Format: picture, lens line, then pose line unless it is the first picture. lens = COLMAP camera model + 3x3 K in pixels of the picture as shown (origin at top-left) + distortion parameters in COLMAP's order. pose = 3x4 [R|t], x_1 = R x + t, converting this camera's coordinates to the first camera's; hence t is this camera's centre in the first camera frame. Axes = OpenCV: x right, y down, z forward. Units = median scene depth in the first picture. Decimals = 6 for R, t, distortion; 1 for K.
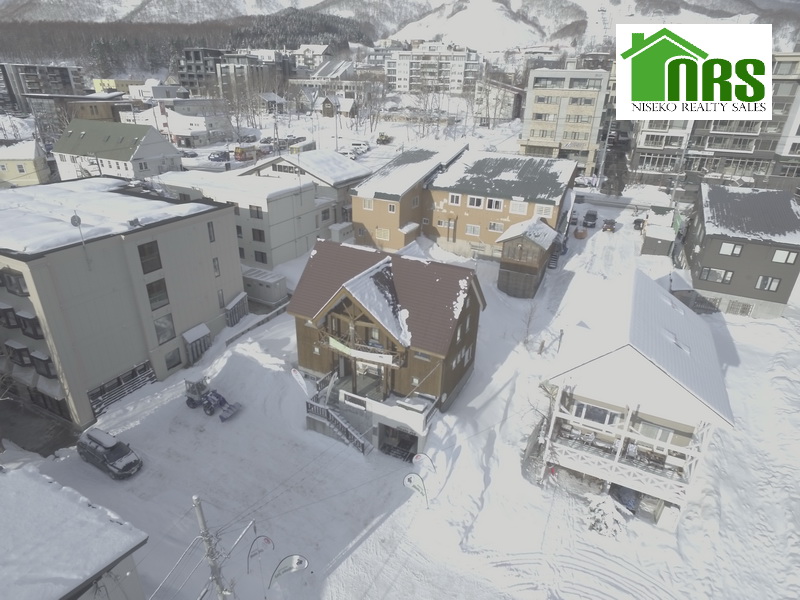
lens RADIAL K [[466.9, 0, 403.1], [0, 466.9, 301.9], [0, 0, 1]] dist [-0.002586, -0.000509]
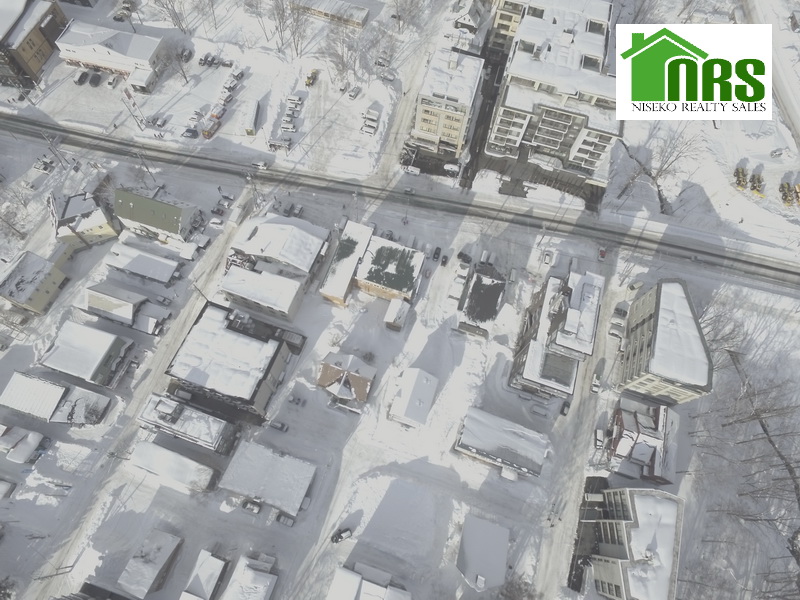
lens RADIAL K [[466.9, 0, 403.1], [0, 466.9, 301.9], [0, 0, 1]] dist [-0.002586, -0.000509]
pose [[0.991642, -0.099720, 0.081867, 0.153851], [0.021727, 0.754533, 0.655902, -2.749743], [-0.127178, -0.648641, 0.750394, -1.255037]]
